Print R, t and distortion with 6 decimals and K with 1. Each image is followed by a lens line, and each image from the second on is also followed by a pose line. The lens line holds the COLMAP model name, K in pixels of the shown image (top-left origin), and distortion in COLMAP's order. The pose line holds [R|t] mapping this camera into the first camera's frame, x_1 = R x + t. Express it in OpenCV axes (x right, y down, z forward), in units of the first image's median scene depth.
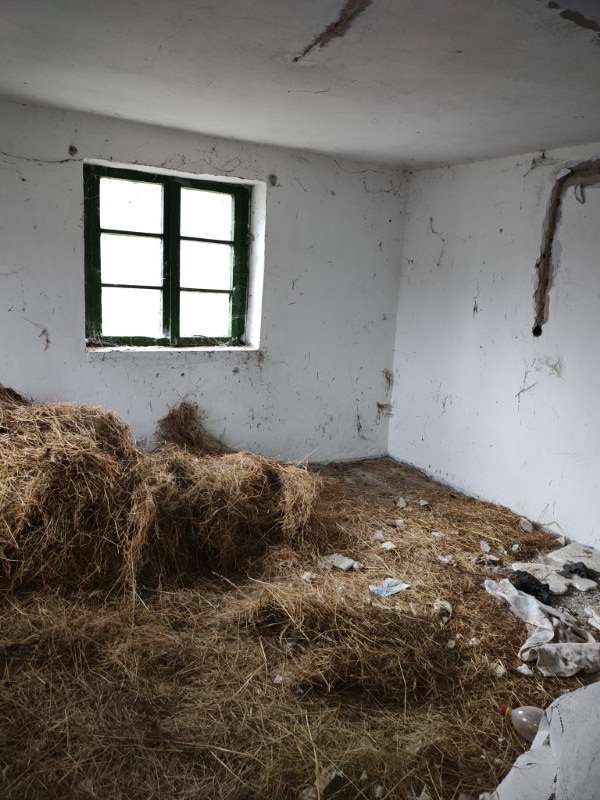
lens RADIAL K [[587.6, 0, 301.7], [0, 587.6, 403.6], [0, 0, 1]] dist [0.087401, -0.150839]
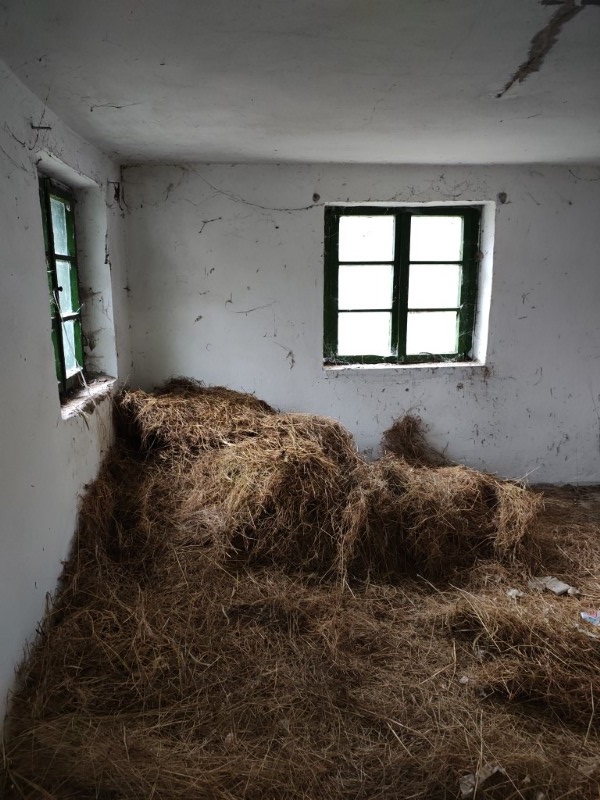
lens RADIAL K [[587.6, 0, 301.7], [0, 587.6, 403.6], [0, 0, 1]] dist [0.087401, -0.150839]
pose [[0.911730, 0.020686, -0.410269, 0.084119], [-0.029806, 0.999430, -0.015844, -0.002204], [0.409707, 0.026674, 0.911827, -0.068739]]
